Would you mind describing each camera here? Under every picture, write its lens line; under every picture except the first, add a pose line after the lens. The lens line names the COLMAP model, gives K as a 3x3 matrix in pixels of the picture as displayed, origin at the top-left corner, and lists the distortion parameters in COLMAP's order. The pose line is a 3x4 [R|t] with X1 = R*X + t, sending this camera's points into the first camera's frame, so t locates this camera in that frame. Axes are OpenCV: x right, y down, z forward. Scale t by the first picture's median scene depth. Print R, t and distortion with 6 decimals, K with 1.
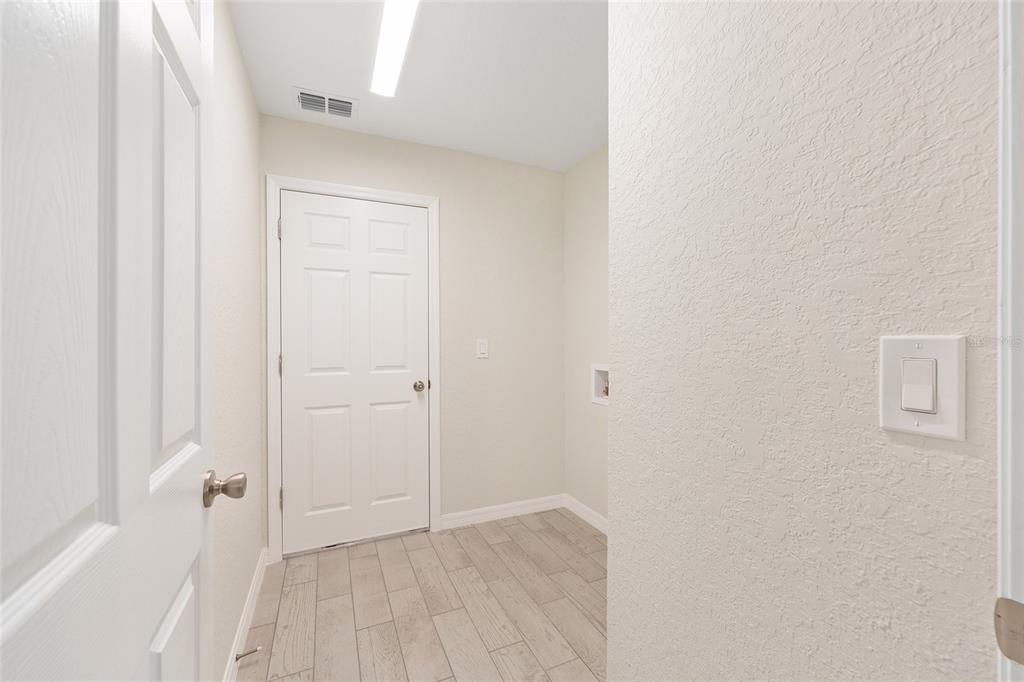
lens RADIAL K [[412.0, 0, 498.1], [0, 412.0, 341.7], [0, 0, 1]] dist [-0.001711, 0.000157]
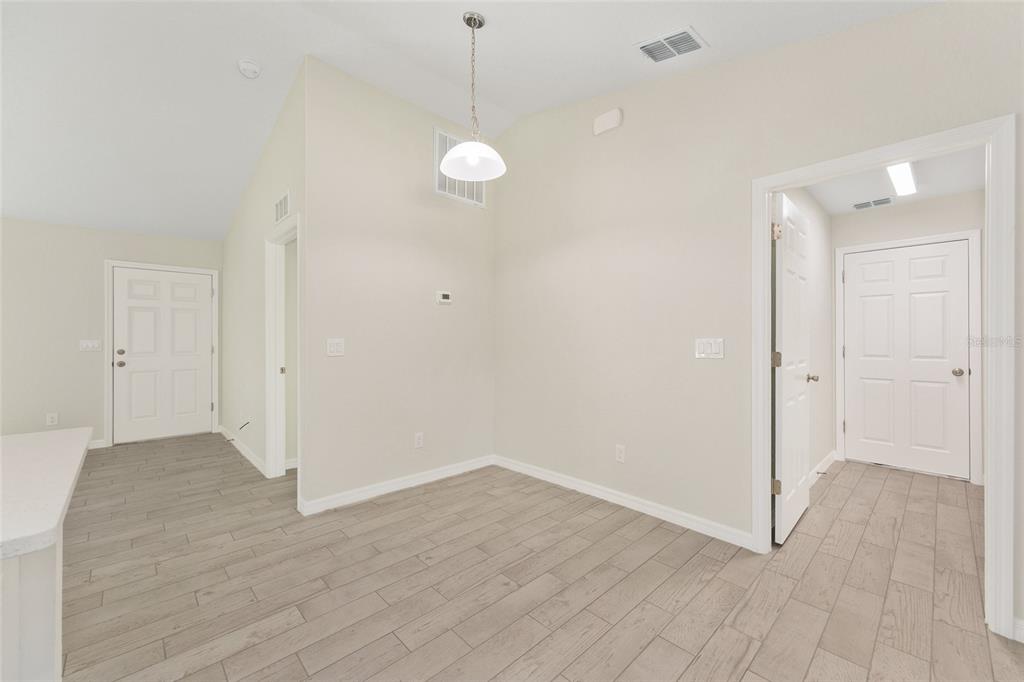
lens RADIAL K [[412.0, 0, 514.8], [0, 412.0, 337.3], [0, 0, 1]] dist [-0.001711, 0.000157]
pose [[0.354345, 0.003664, -0.935108, 0.609337], [-0.000198, 0.999993, 0.003843, -0.013679], [0.935115, -0.001177, 0.354343, -0.928754]]
